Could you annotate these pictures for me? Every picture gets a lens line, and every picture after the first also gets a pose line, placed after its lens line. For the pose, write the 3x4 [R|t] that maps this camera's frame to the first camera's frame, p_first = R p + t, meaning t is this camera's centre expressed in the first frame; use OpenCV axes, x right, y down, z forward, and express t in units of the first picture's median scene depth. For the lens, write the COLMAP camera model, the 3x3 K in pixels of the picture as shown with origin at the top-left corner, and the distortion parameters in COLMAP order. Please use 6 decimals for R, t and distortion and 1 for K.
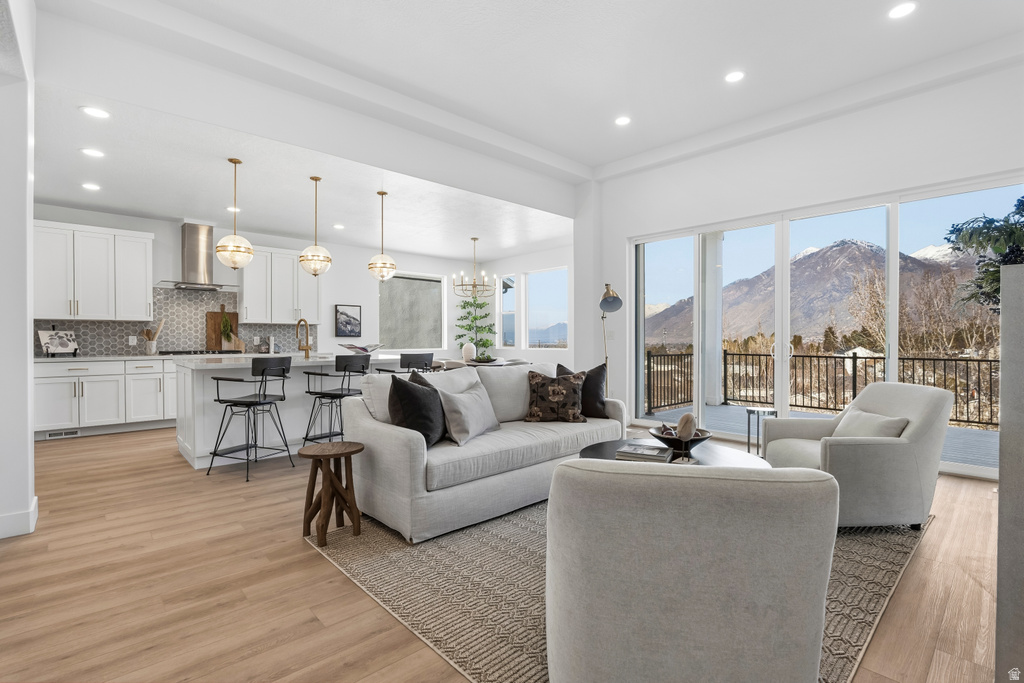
lens RADIAL K [[474.9, 0, 511.2], [0, 474.9, 339.9], [0, 0, 1]] dist [-0.016544, 0.003277]
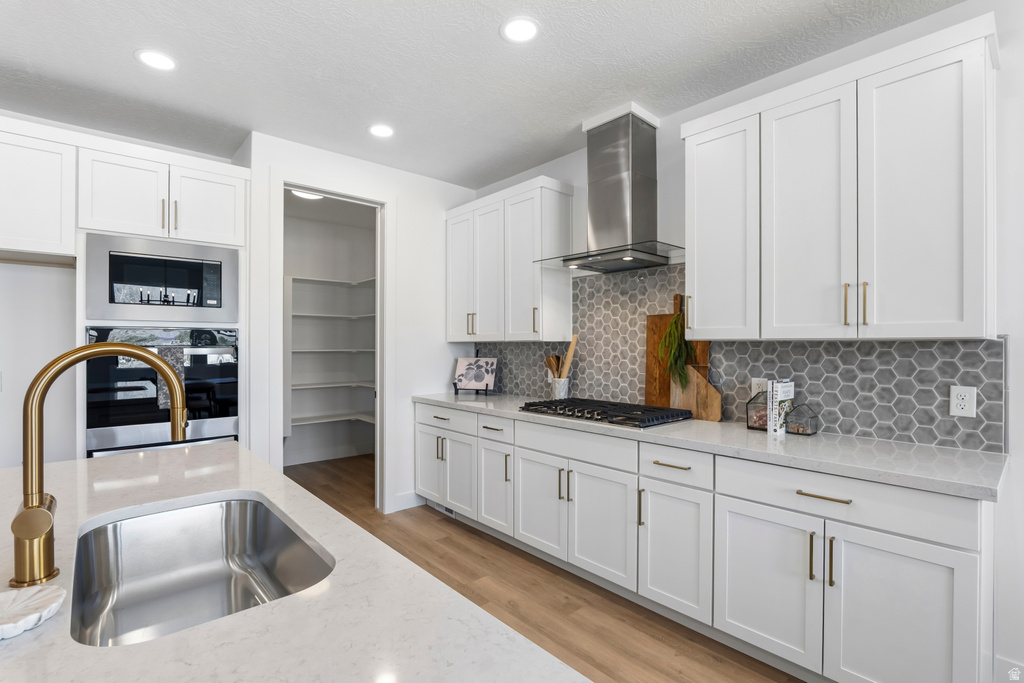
lens RADIAL K [[474.9, 0, 511.5], [0, 474.9, 344.8], [0, 0, 1]] dist [-0.016544, 0.003277]
pose [[-0.012152, 0.002648, -0.999923, -0.231161], [-0.001312, 0.999996, 0.002664, -0.038184], [0.999925, 0.001344, -0.012148, 0.995929]]
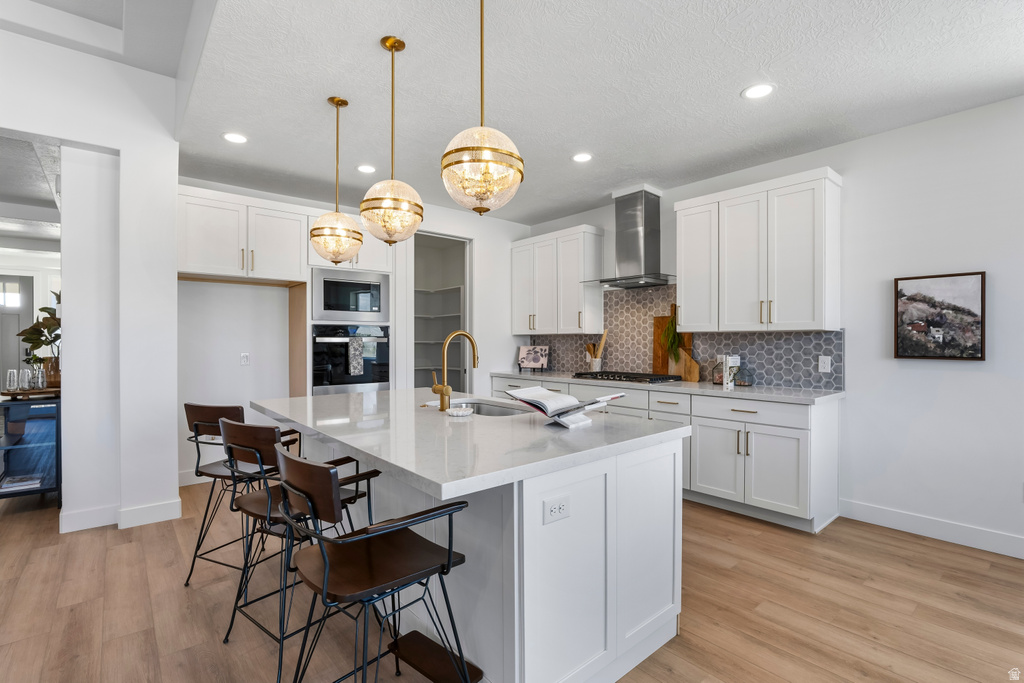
lens RADIAL K [[474.9, 0, 509.5], [0, 474.9, 343.4], [0, 0, 1]] dist [-0.016544, 0.003277]
pose [[-0.035909, 0.007150, -0.999329, 0.054645], [0.000175, 0.999974, 0.007148, -0.029831], [0.999355, 0.000082, -0.035910, 0.923339]]
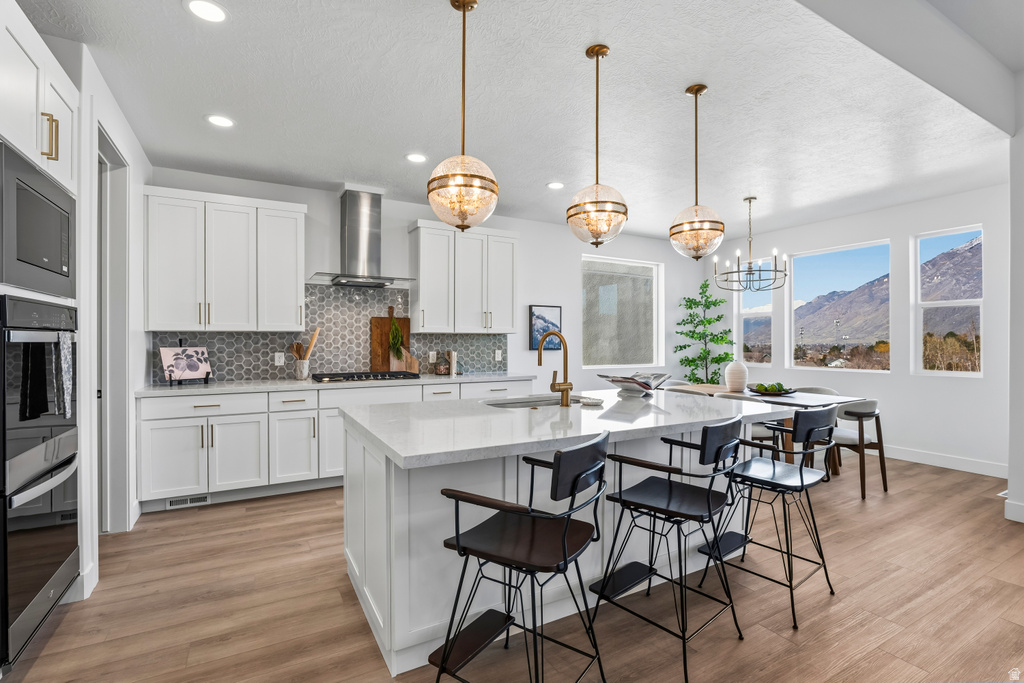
lens RADIAL K [[474.9, 0, 507.6], [0, 474.9, 341.3], [0, 0, 1]] dist [-0.016544, 0.003277]
pose [[0.971115, 0.003741, -0.238581, -0.314937], [-0.003167, 0.999991, 0.002791, -0.029469], [0.238590, -0.001955, 0.971119, 0.407663]]
